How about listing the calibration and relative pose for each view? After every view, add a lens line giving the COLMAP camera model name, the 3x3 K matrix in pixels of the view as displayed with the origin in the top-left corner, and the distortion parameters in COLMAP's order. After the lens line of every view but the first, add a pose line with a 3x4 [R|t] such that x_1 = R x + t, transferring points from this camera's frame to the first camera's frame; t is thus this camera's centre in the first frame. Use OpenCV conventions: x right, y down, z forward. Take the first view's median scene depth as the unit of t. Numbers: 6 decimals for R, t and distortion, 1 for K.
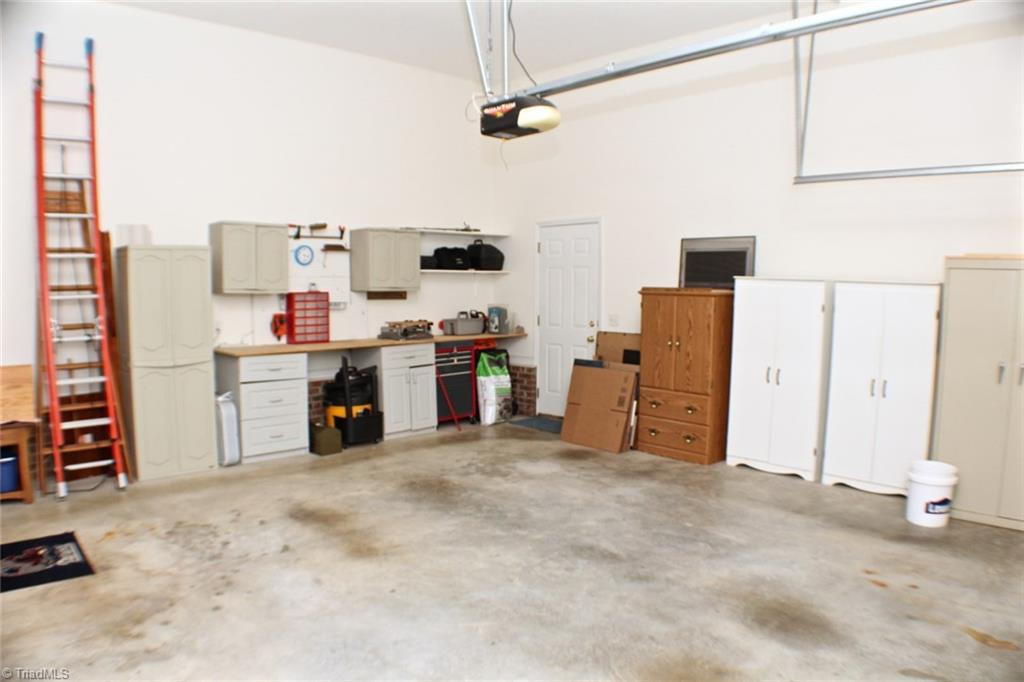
lens RADIAL K [[708.1, 0, 512.0], [0, 708.1, 341.0], [0, 0, 1]] dist [-0.212632, 0.072904]
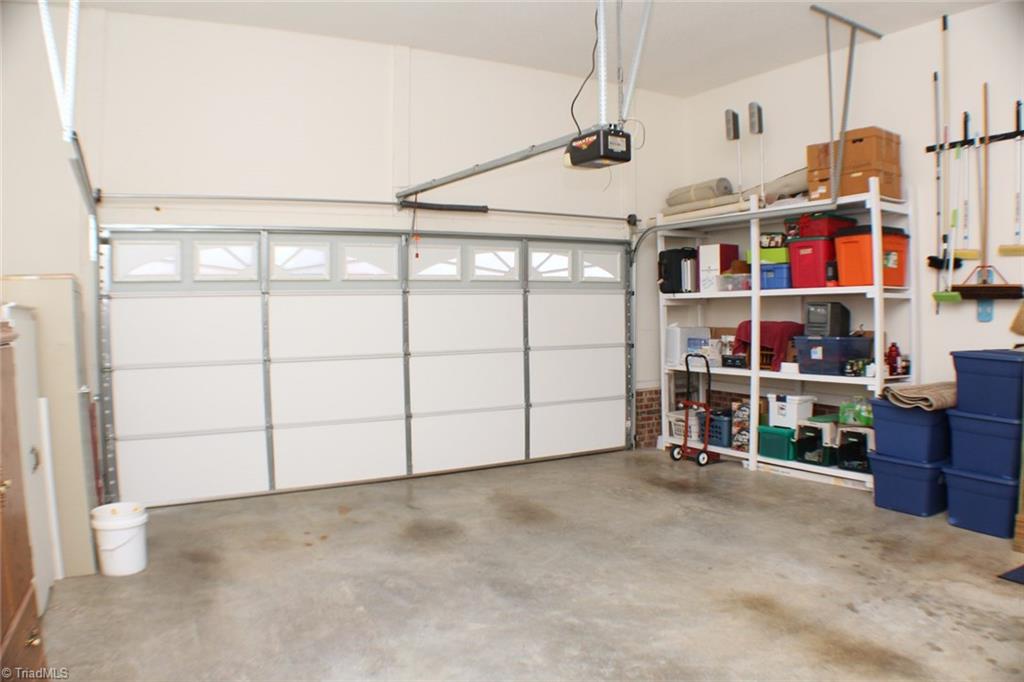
lens RADIAL K [[708.1, 0, 512.0], [0, 708.1, 341.0], [0, 0, 1]] dist [-0.212632, 0.072904]
pose [[-0.964058, -0.004031, 0.265663, -0.145092], [0.030059, 0.991811, 0.124128, -0.160301], [-0.263988, 0.127652, -0.956042, 2.011427]]
